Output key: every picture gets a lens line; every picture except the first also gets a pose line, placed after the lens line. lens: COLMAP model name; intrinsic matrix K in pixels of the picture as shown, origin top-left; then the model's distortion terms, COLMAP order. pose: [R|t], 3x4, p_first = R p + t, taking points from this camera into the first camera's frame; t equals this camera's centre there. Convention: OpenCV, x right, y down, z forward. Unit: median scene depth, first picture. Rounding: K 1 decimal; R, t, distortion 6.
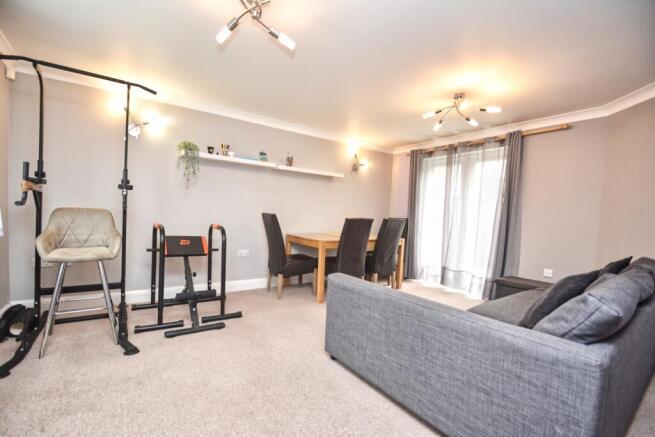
lens RADIAL K [[283.7, 0, 324.2], [0, 283.7, 216.7], [0, 0, 1]] dist [-0.005069, -0.006537]
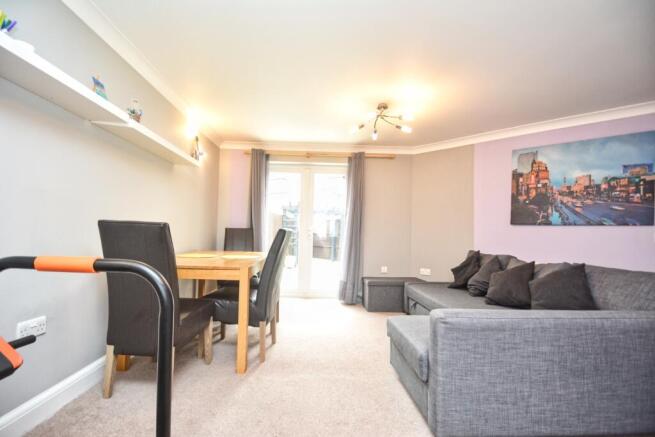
lens RADIAL K [[283.7, 0, 317.2], [0, 283.7, 220.5], [0, 0, 1]] dist [-0.005069, -0.006537]
pose [[0.567566, 0.009023, 0.823279, -0.840279], [0.008611, 0.999820, -0.016894, -0.006087], [-0.823283, 0.016678, 0.567386, 1.073970]]
